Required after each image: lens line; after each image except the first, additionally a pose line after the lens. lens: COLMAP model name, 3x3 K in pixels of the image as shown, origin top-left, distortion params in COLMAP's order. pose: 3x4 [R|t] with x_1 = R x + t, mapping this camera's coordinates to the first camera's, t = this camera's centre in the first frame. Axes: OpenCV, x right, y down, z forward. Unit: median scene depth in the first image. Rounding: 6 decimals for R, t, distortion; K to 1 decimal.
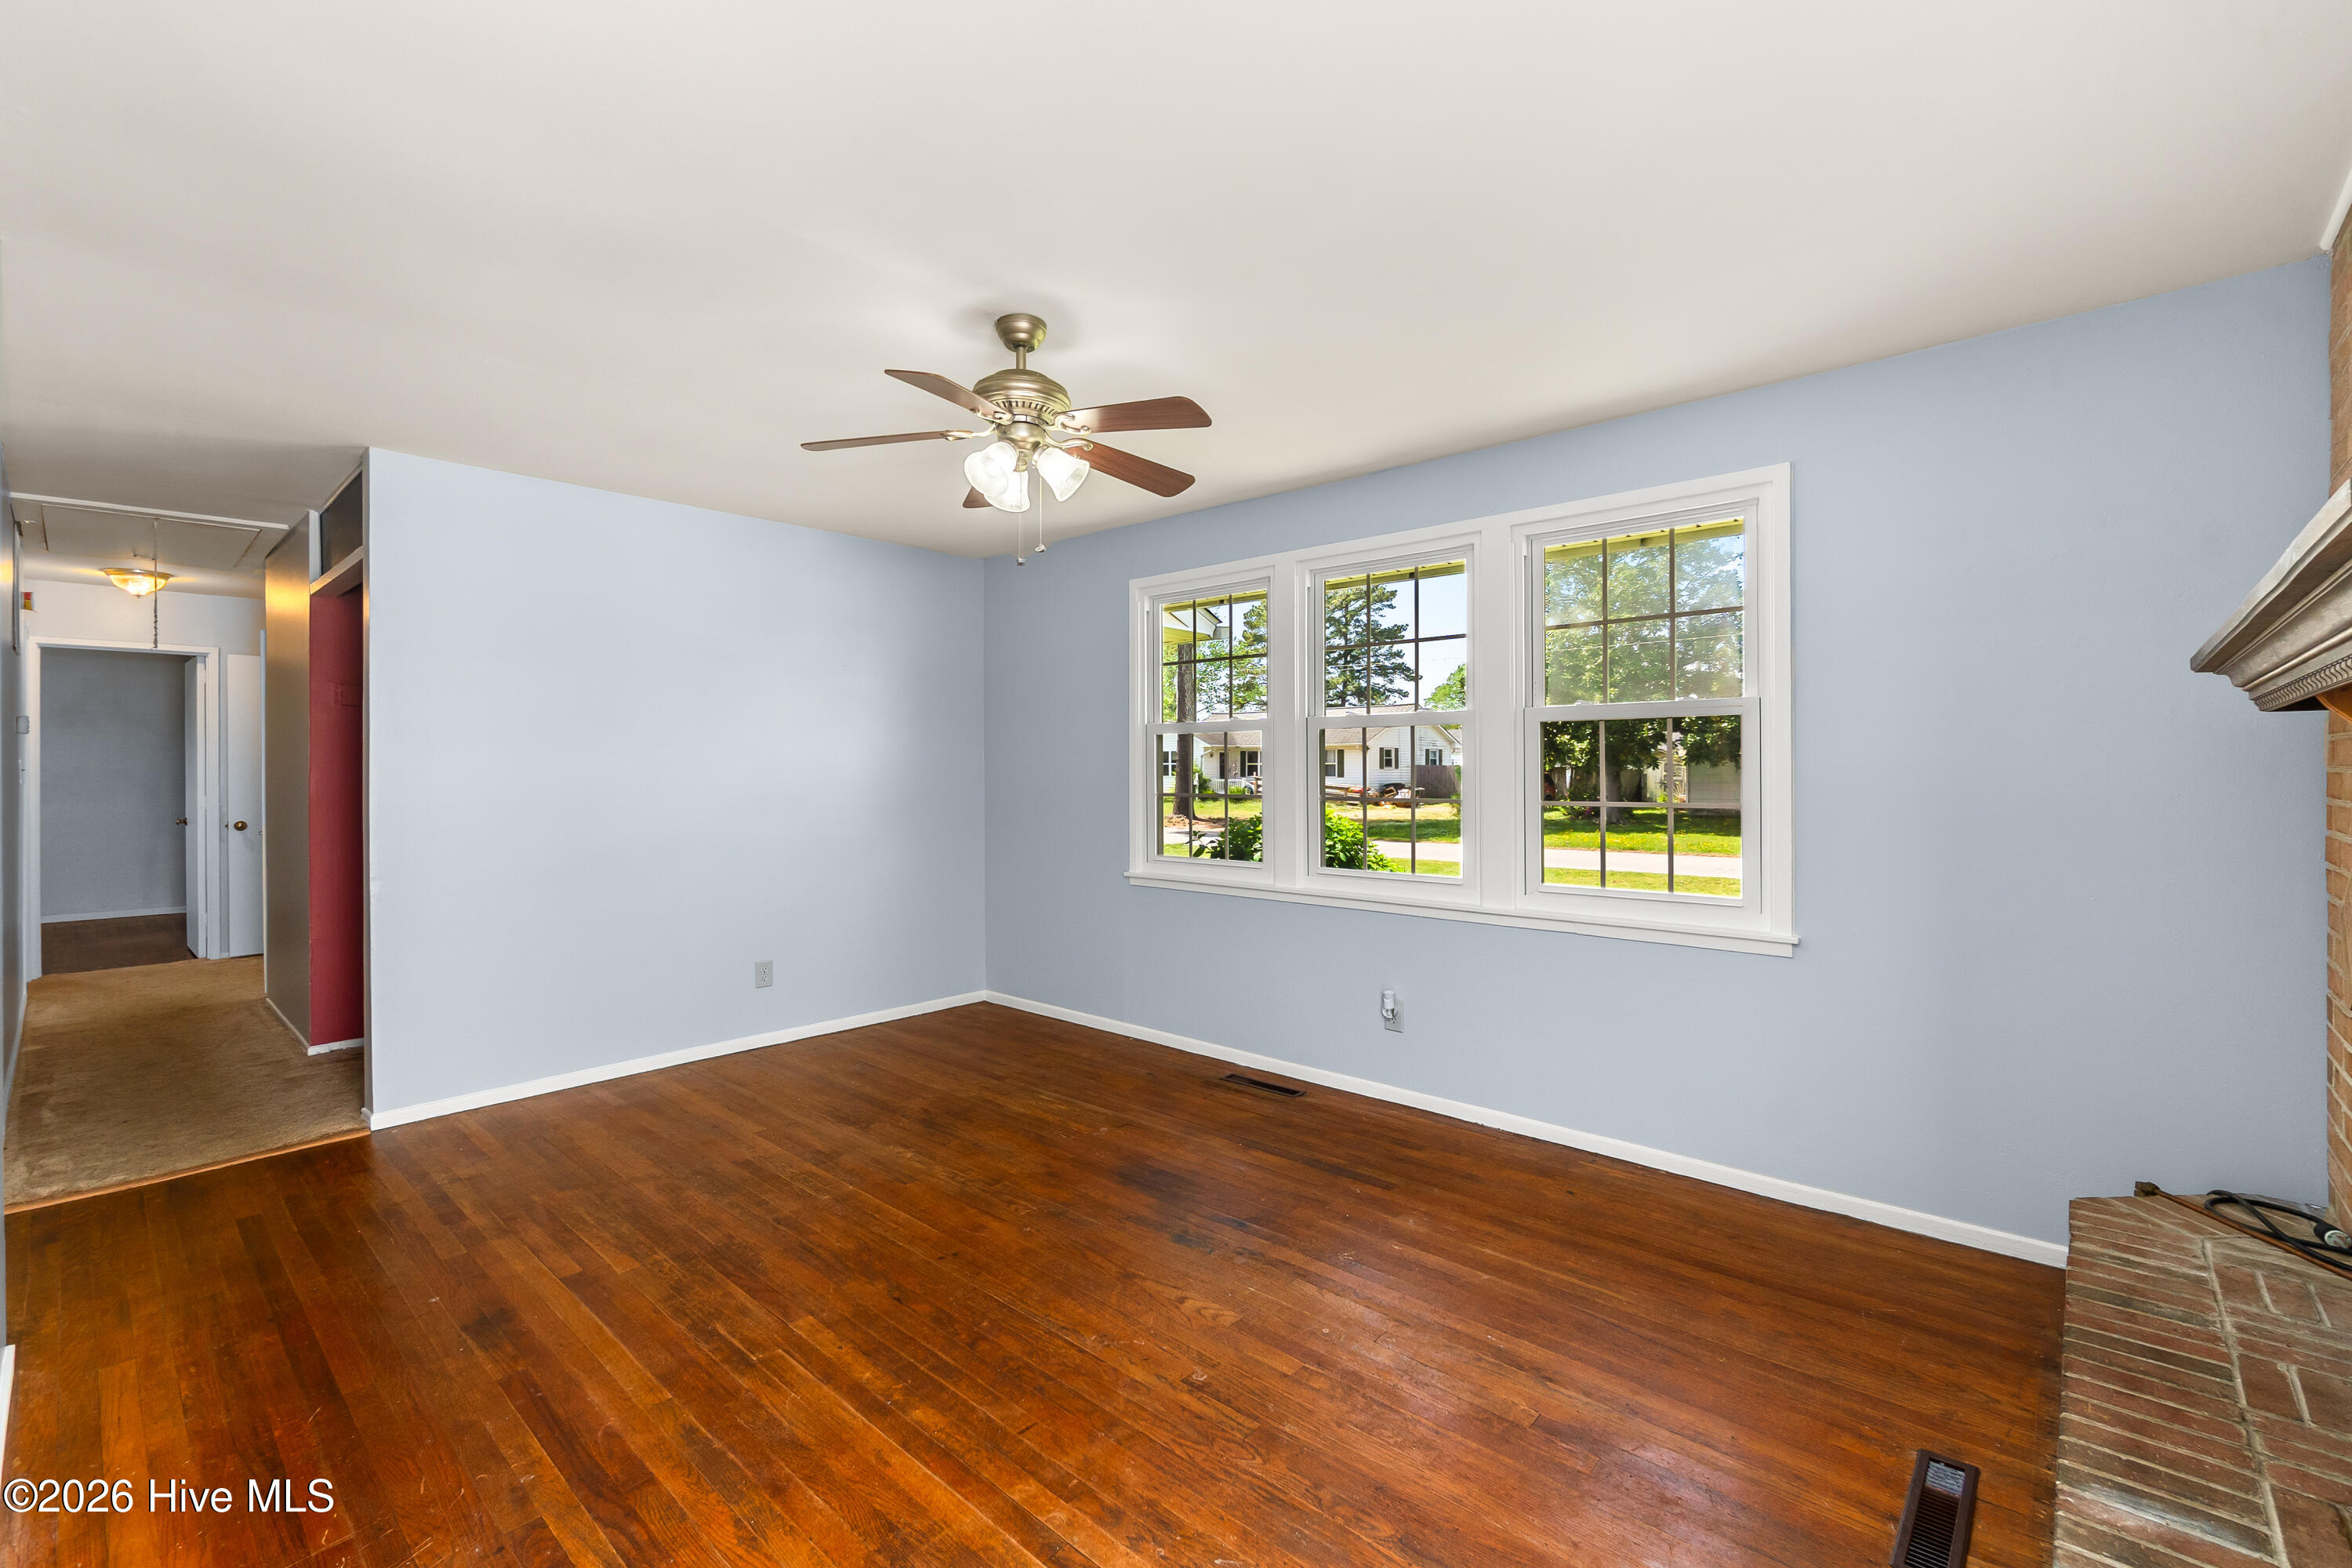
lens RADIAL K [[1005.5, 0, 1166.3], [0, 1005.5, 780.0], [0, 0, 1]] dist [-0.010065, 0.001783]
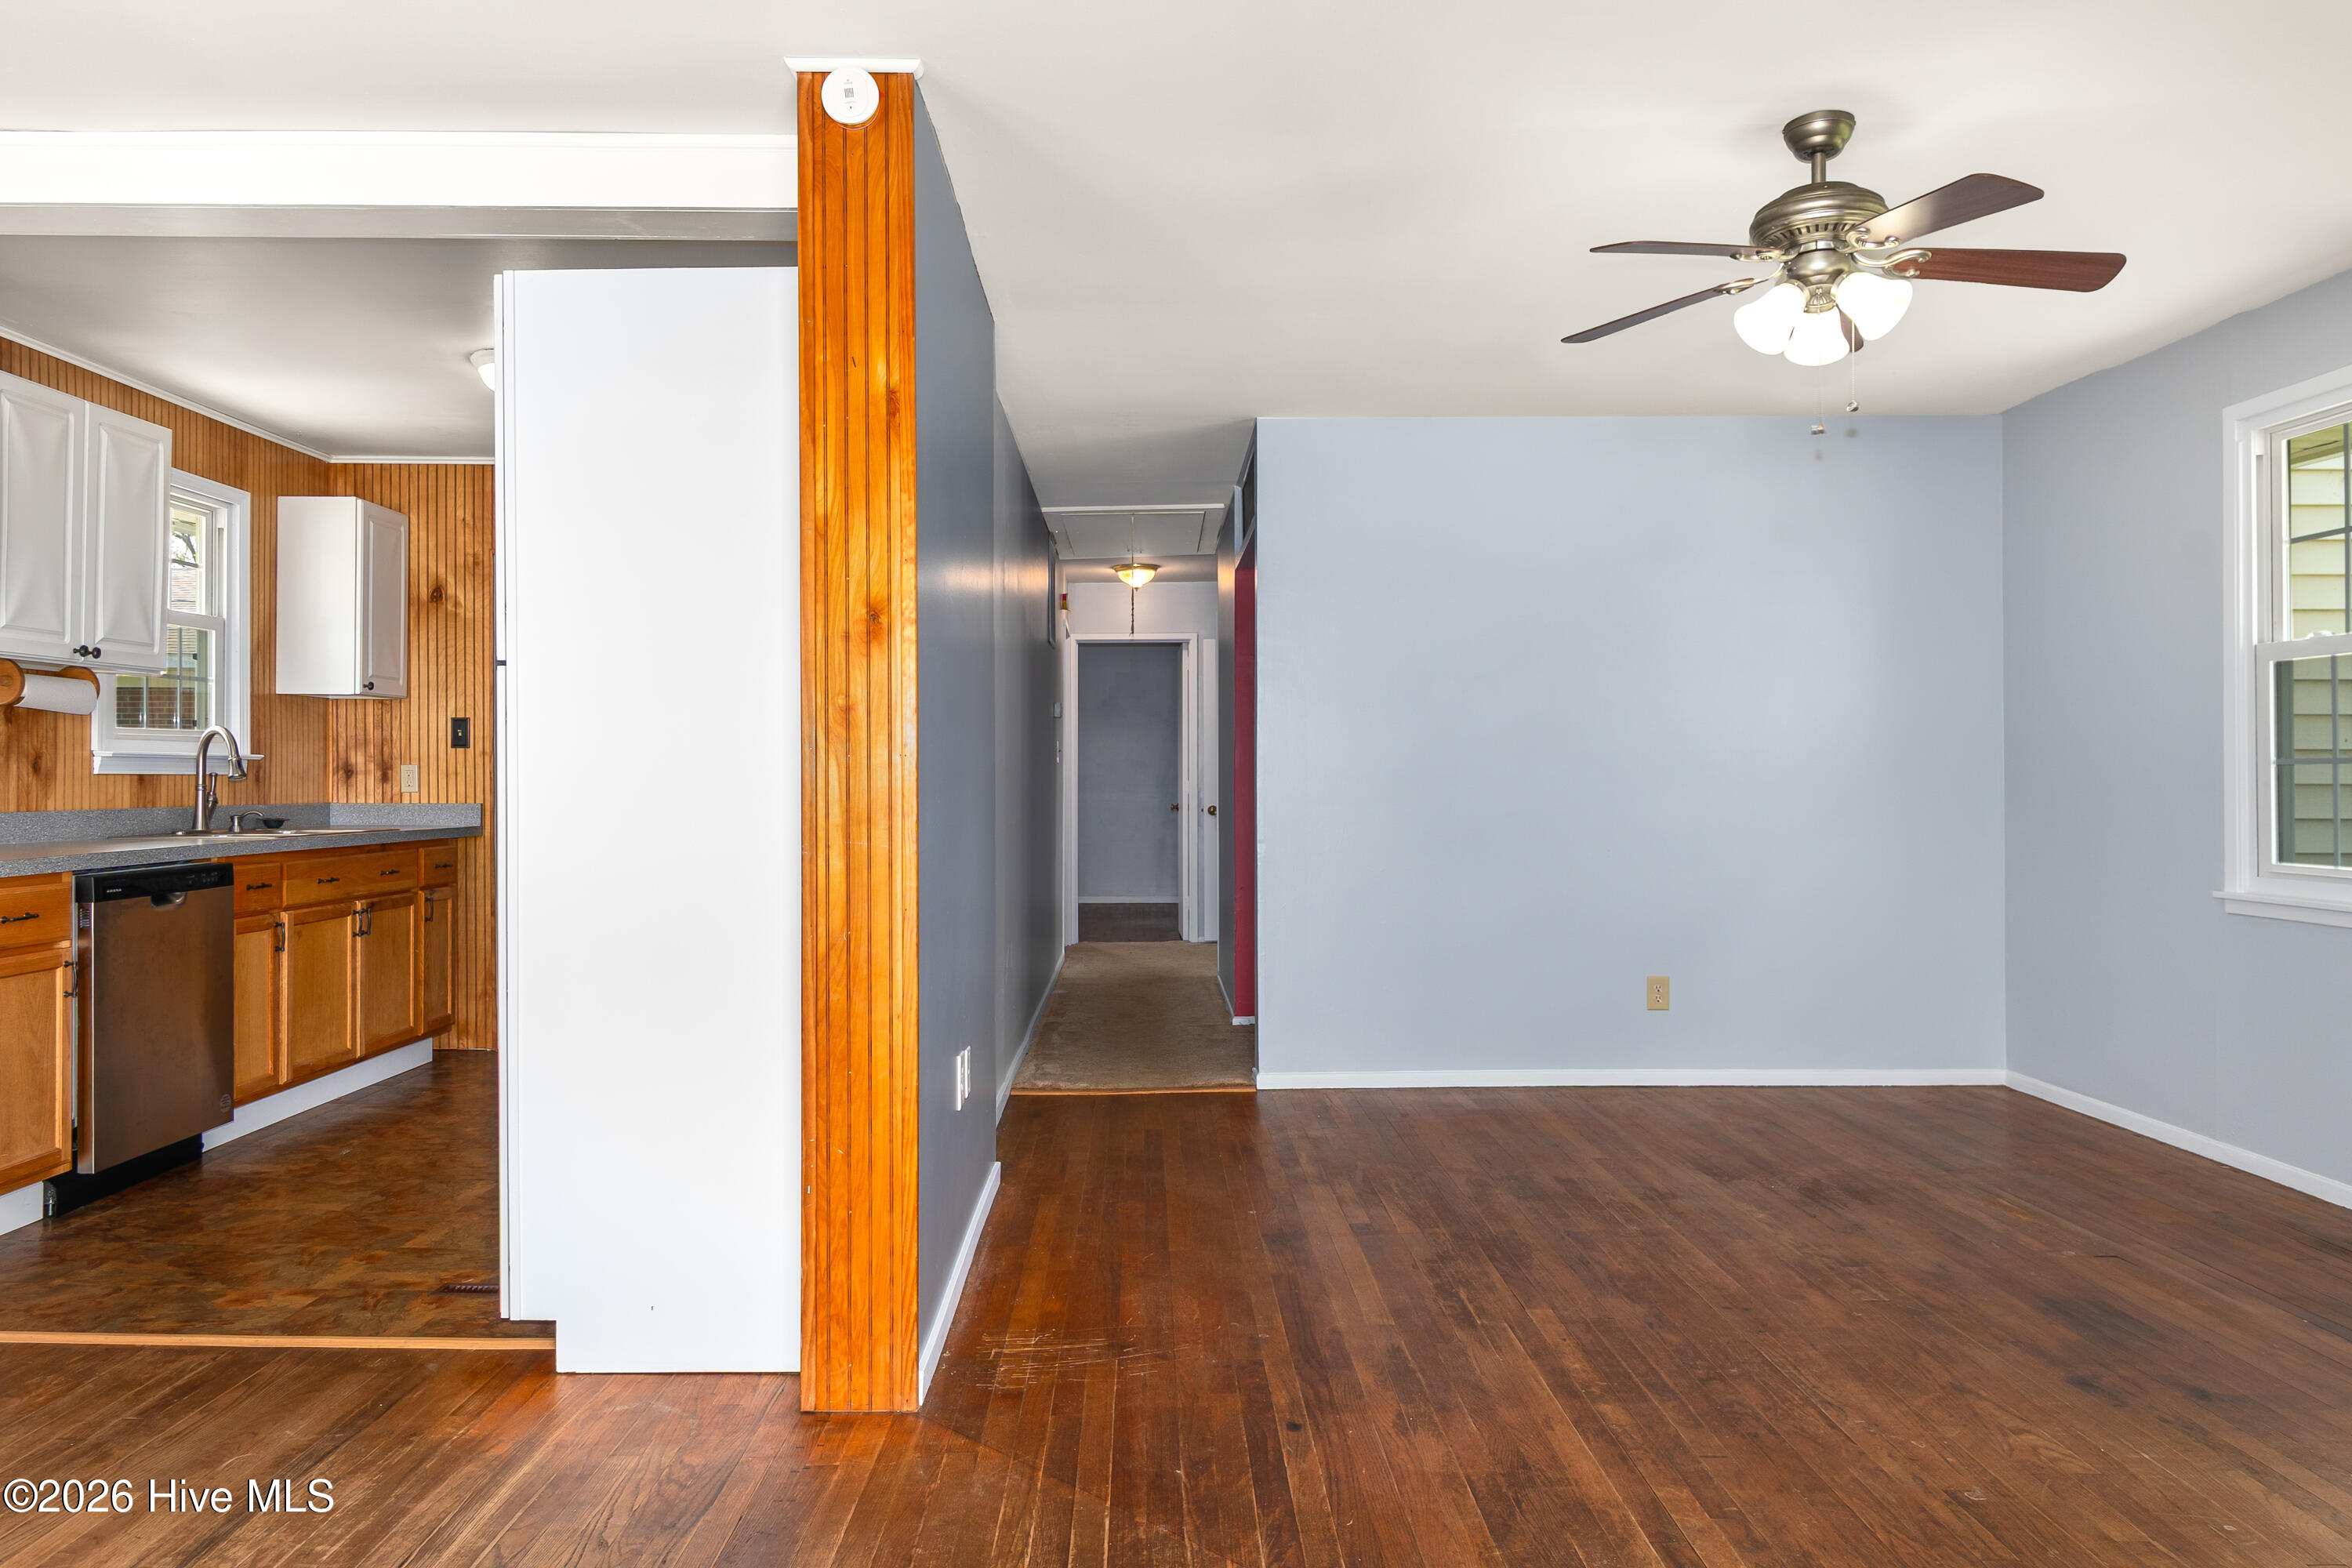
lens RADIAL K [[1514.2, 0, 1145.8], [0, 1514.2, 776.4], [0, 0, 1]] dist [-0.007392, 0.004077]
pose [[0.673718, -0.002029, -0.738986, 0.324581], [-0.005950, 0.999949, -0.008170, 0.056476], [0.738964, 0.009901, 0.673672, -0.150636]]
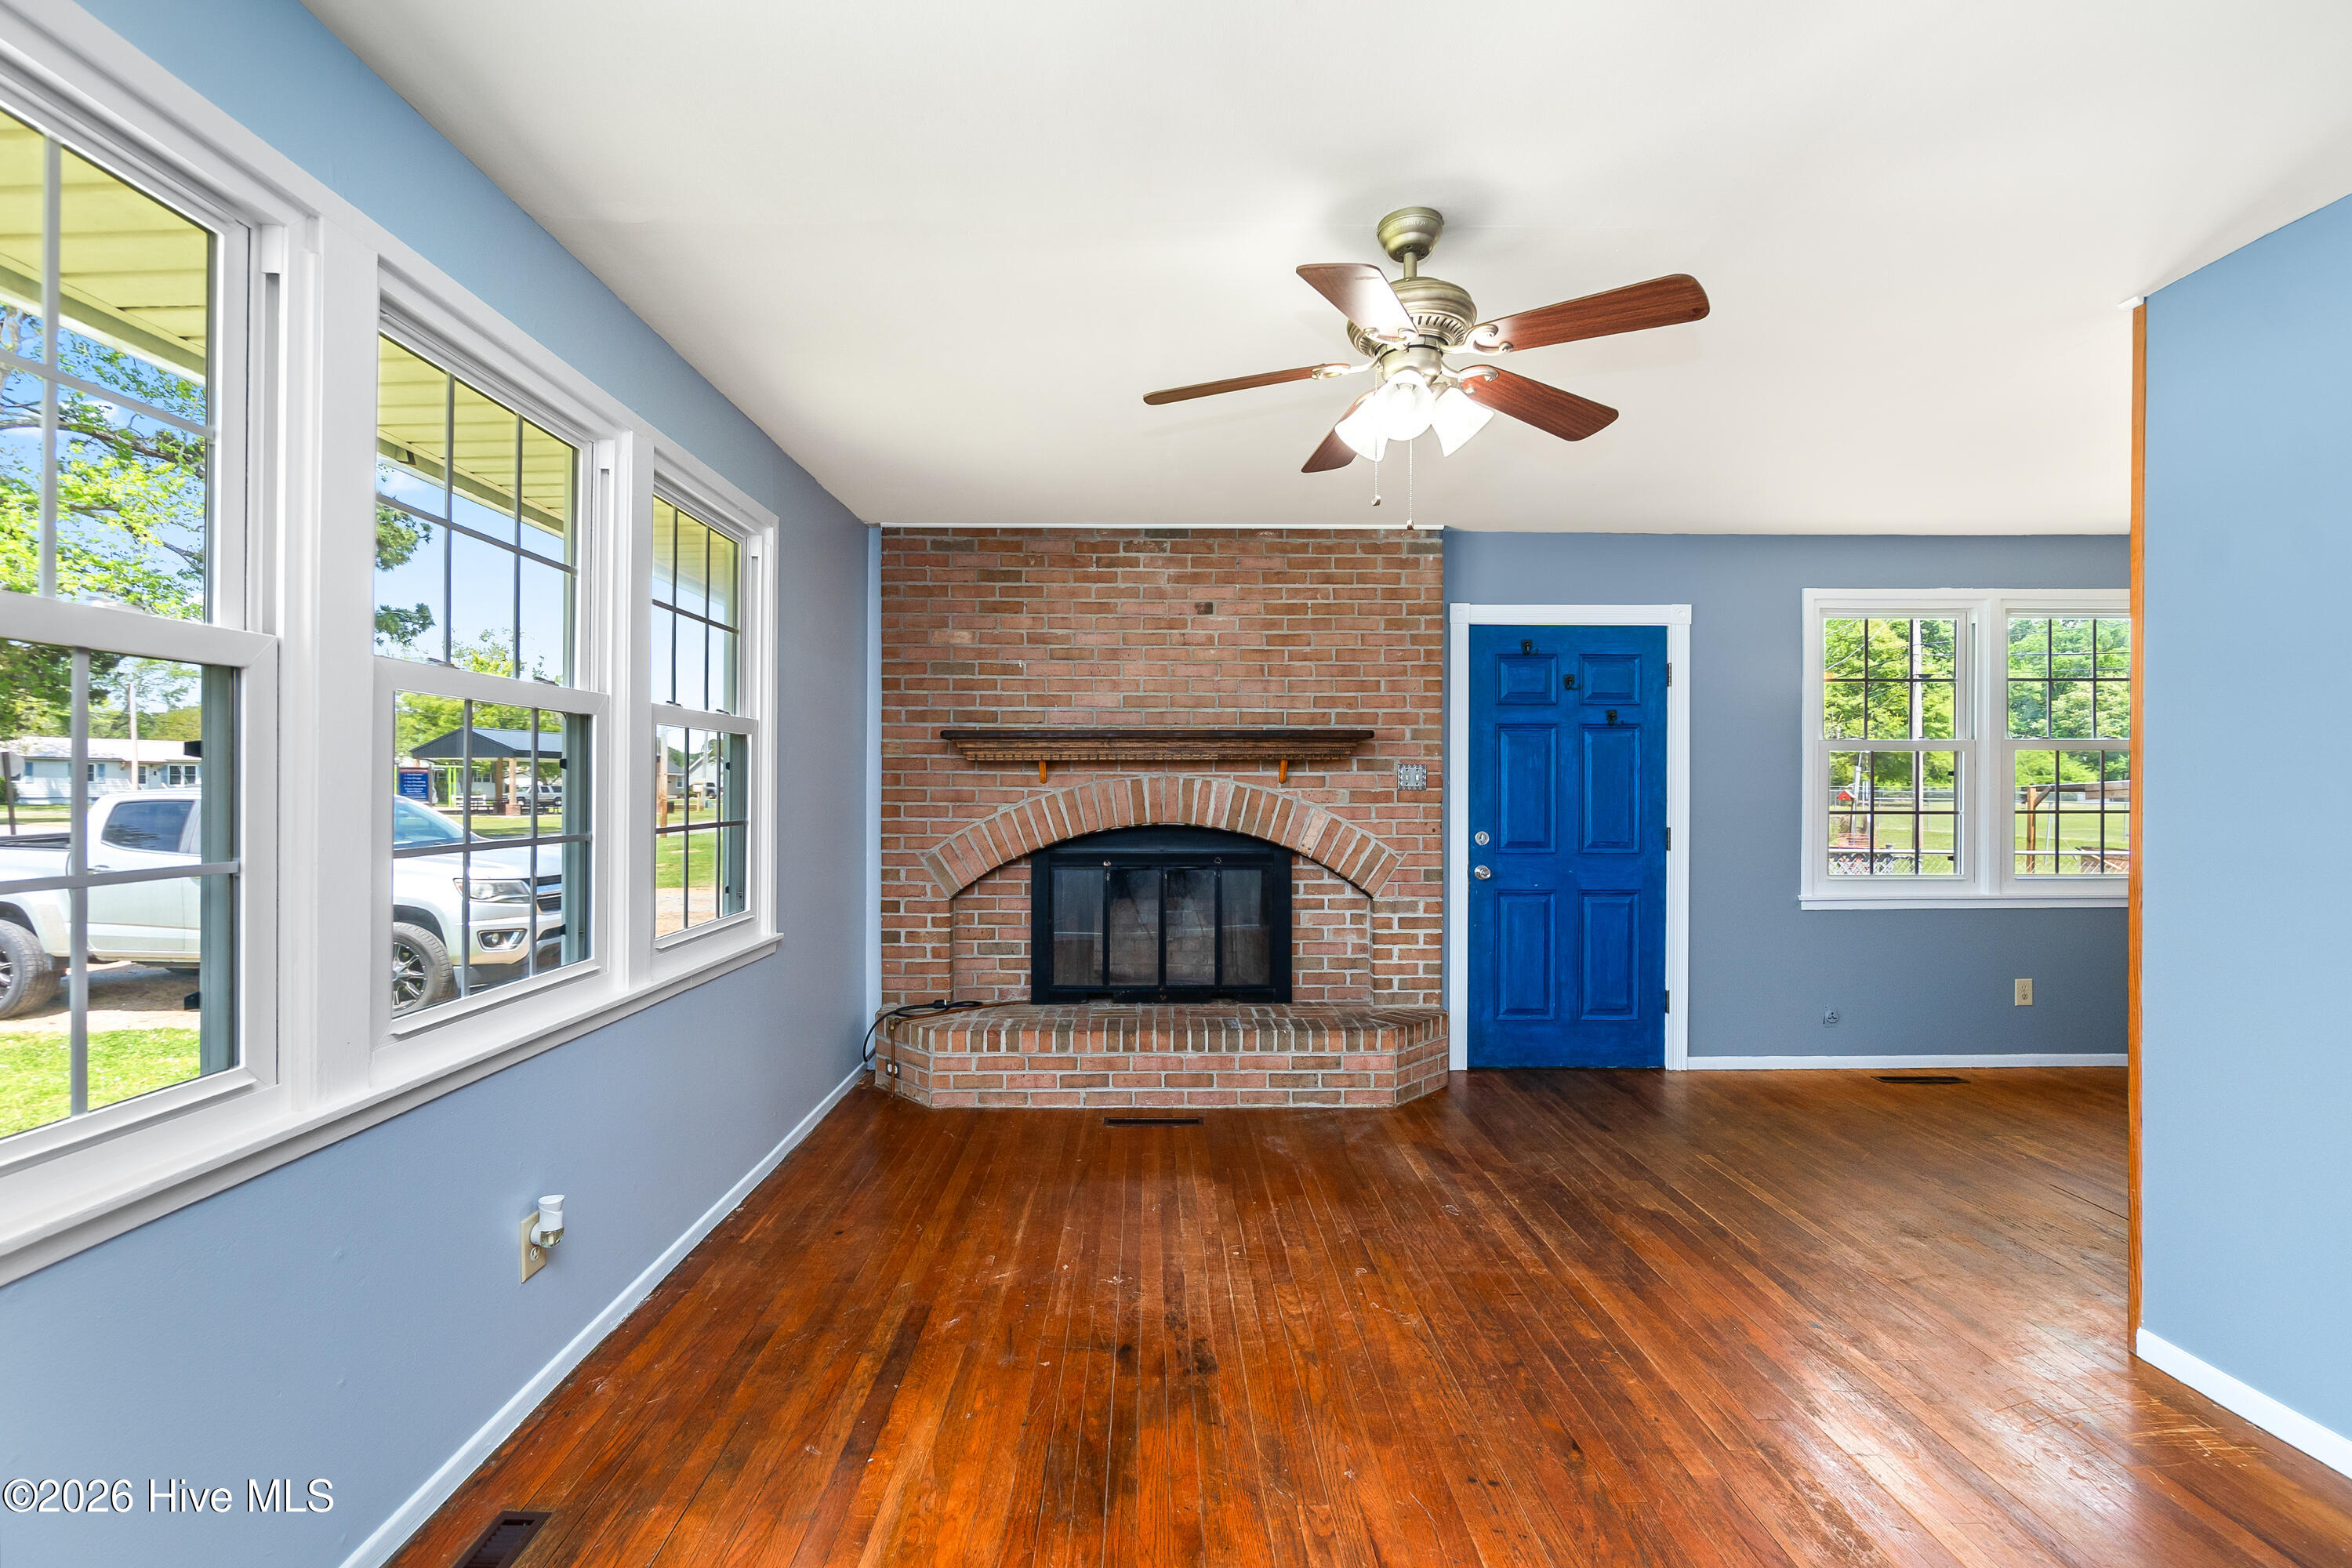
lens RADIAL K [[1005.5, 0, 1162.3], [0, 1005.5, 787.6], [0, 0, 1]] dist [-0.010065, 0.001783]
pose [[-0.682783, -0.001100, 0.730620, -0.520323], [0.005276, 0.999965, 0.006436, -0.014355], [-0.730602, 0.008249, -0.682754, 1.484200]]
